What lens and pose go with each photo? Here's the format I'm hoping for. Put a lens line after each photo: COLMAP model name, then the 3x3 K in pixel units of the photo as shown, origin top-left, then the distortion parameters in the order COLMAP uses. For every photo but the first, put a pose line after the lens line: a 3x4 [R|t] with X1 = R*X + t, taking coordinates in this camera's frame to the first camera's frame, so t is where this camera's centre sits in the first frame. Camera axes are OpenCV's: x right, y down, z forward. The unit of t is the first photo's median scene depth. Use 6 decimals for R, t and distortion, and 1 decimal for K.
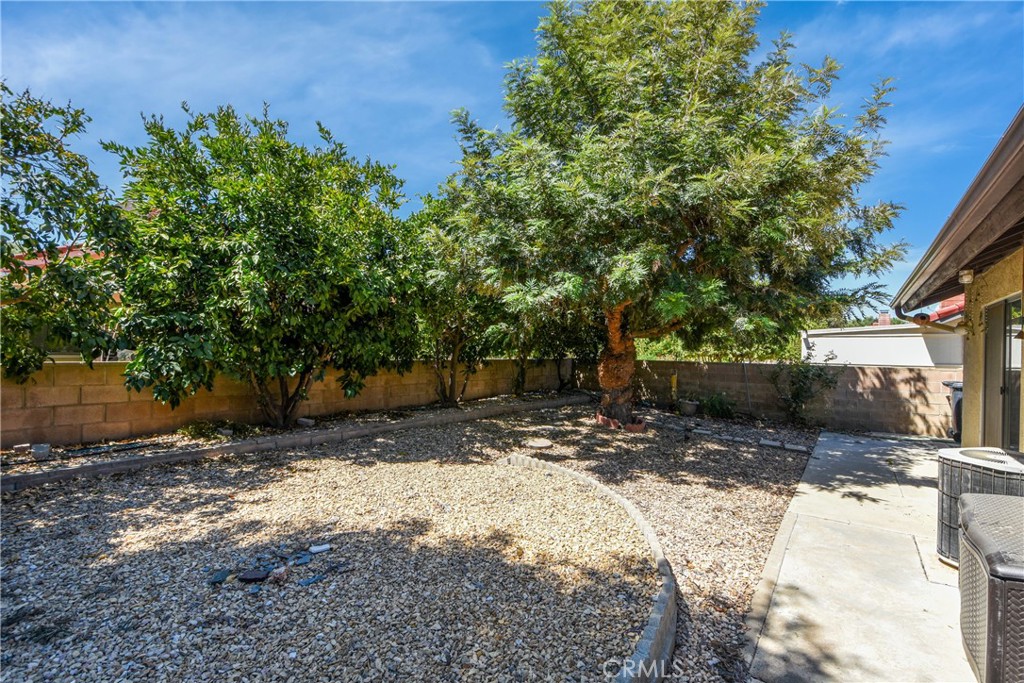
lens RADIAL K [[464.7, 0, 511.6], [0, 464.7, 340.4], [0, 0, 1]] dist [0.010283, -0.004166]
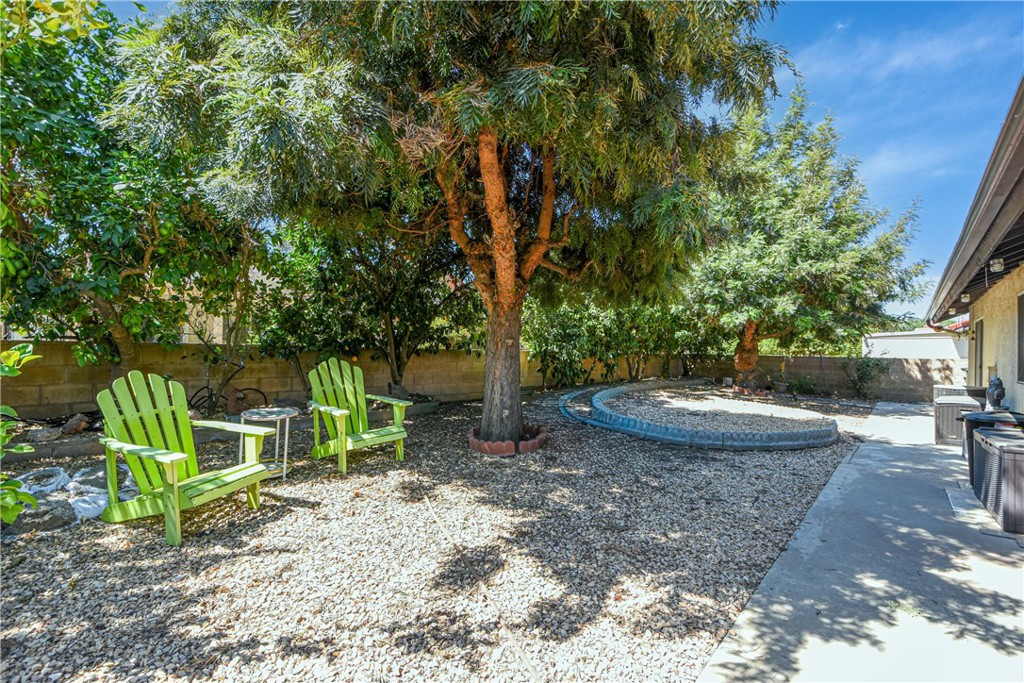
lens RADIAL K [[464.7, 0, 511.9], [0, 464.7, 343.6], [0, 0, 1]] dist [0.010283, -0.004166]
pose [[0.997742, 0.003042, -0.067088, -0.543755], [-0.002959, 0.999995, 0.001337, 0.010683], [0.067092, -0.001135, 0.997746, -0.766297]]
